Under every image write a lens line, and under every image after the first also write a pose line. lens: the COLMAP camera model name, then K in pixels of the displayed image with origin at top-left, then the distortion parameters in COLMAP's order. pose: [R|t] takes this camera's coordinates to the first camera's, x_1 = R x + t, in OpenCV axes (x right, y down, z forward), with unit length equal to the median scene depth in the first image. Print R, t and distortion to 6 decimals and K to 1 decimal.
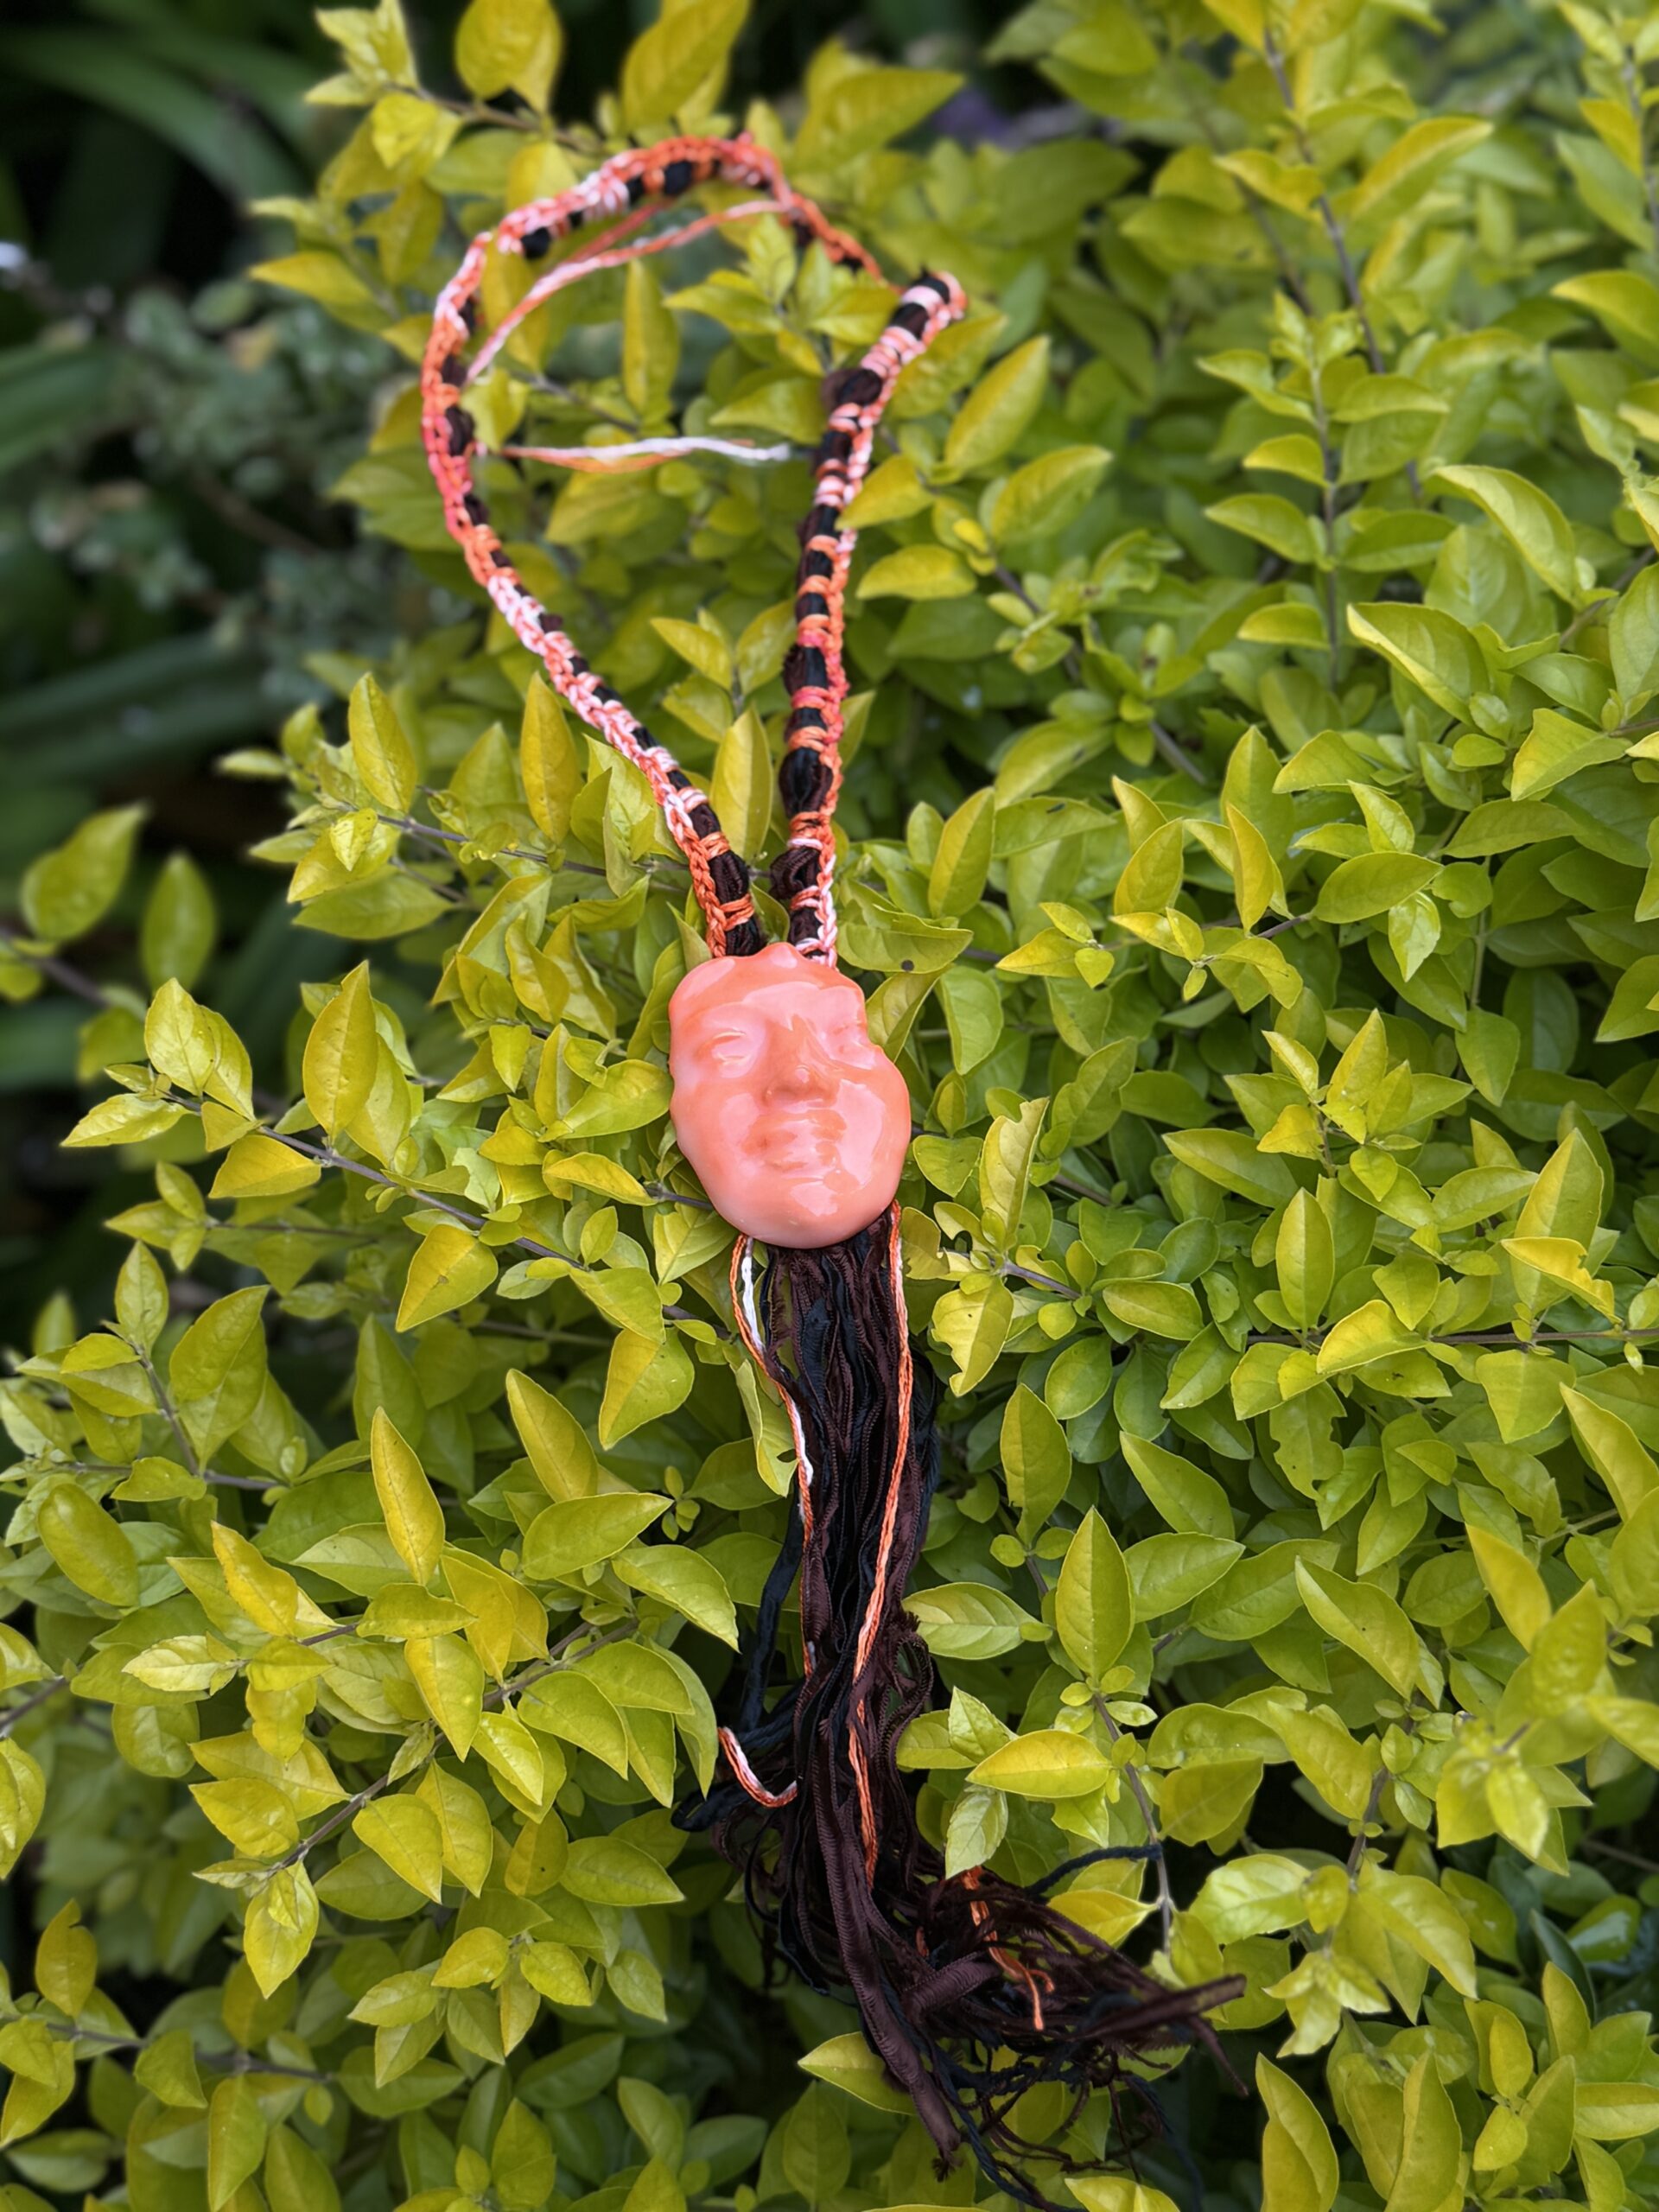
lens RADIAL K [[3079.0, 0, 840.3], [0, 3079.0, 1111.9], [0, 0, 1]] dist [0.112369, 0.000000]
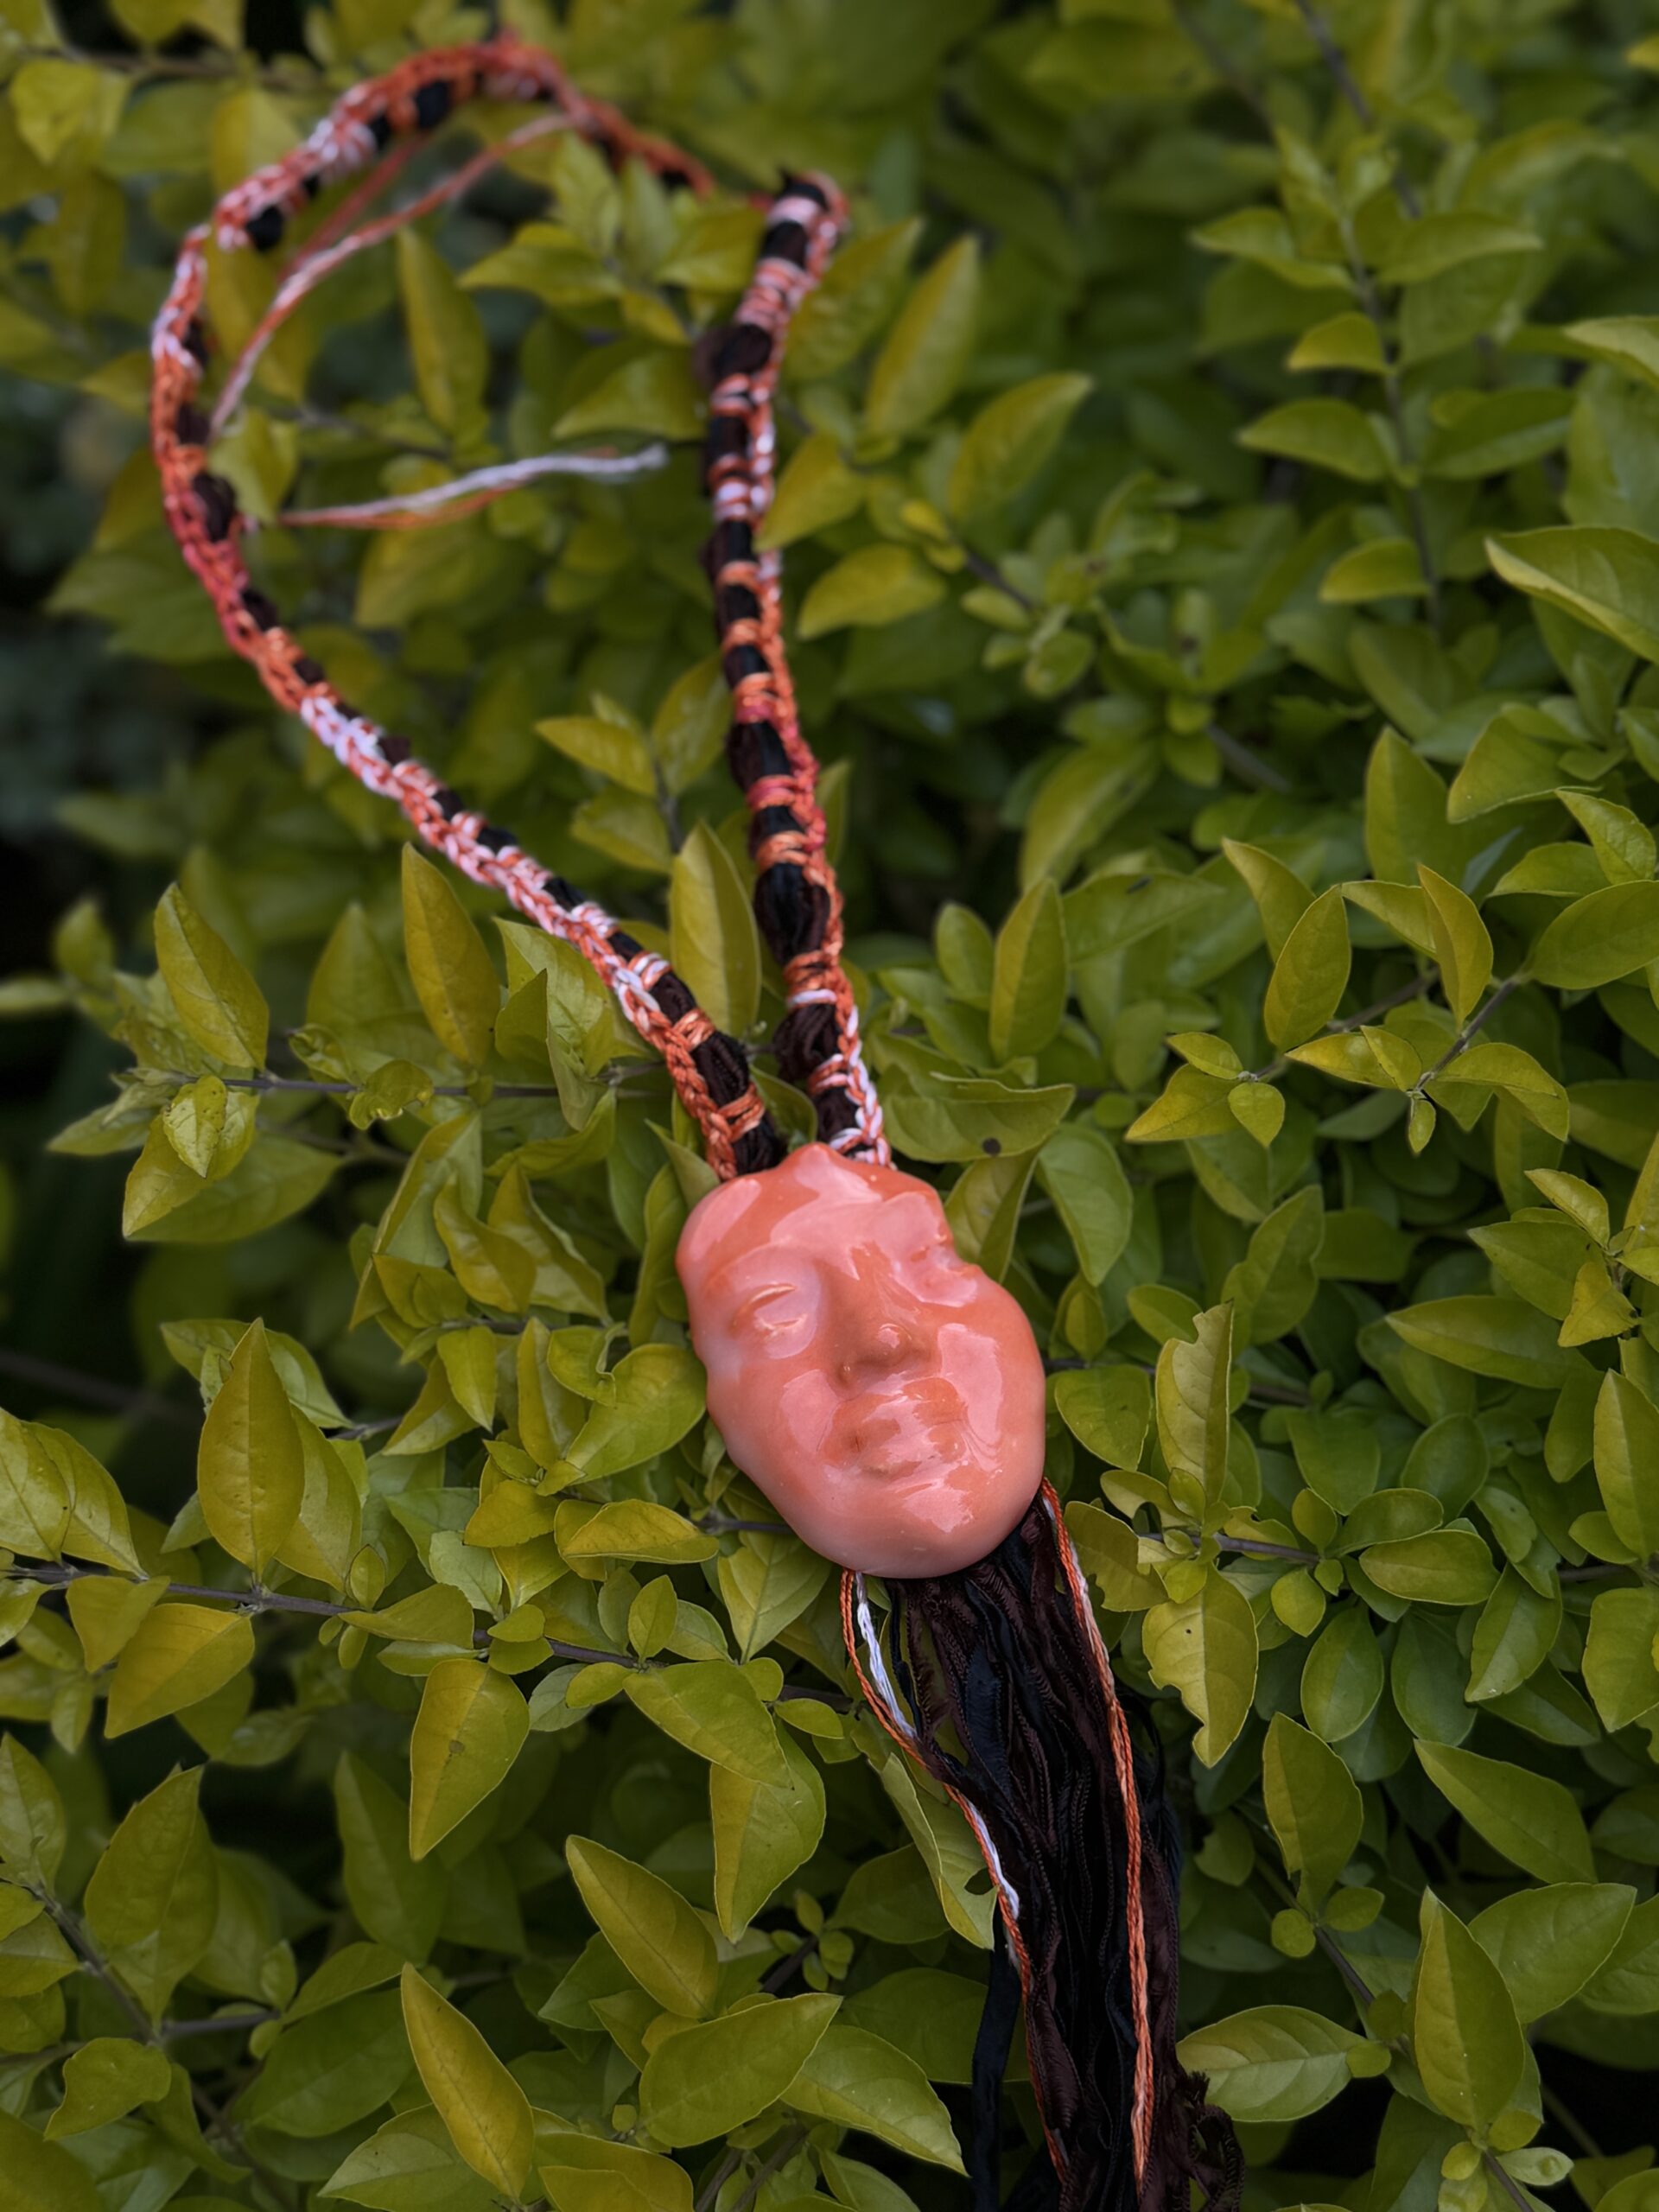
lens RADIAL K [[3079.0, 0, 819.5], [0, 3079.0, 1100.5], [0, 0, 1]] dist [0.112369, 0.000000]
pose [[0.980479, -0.189022, 0.054139, -0.054125], [0.186318, 0.981149, 0.051307, -0.101619], [-0.062816, -0.040218, 0.997214, 0.278805]]
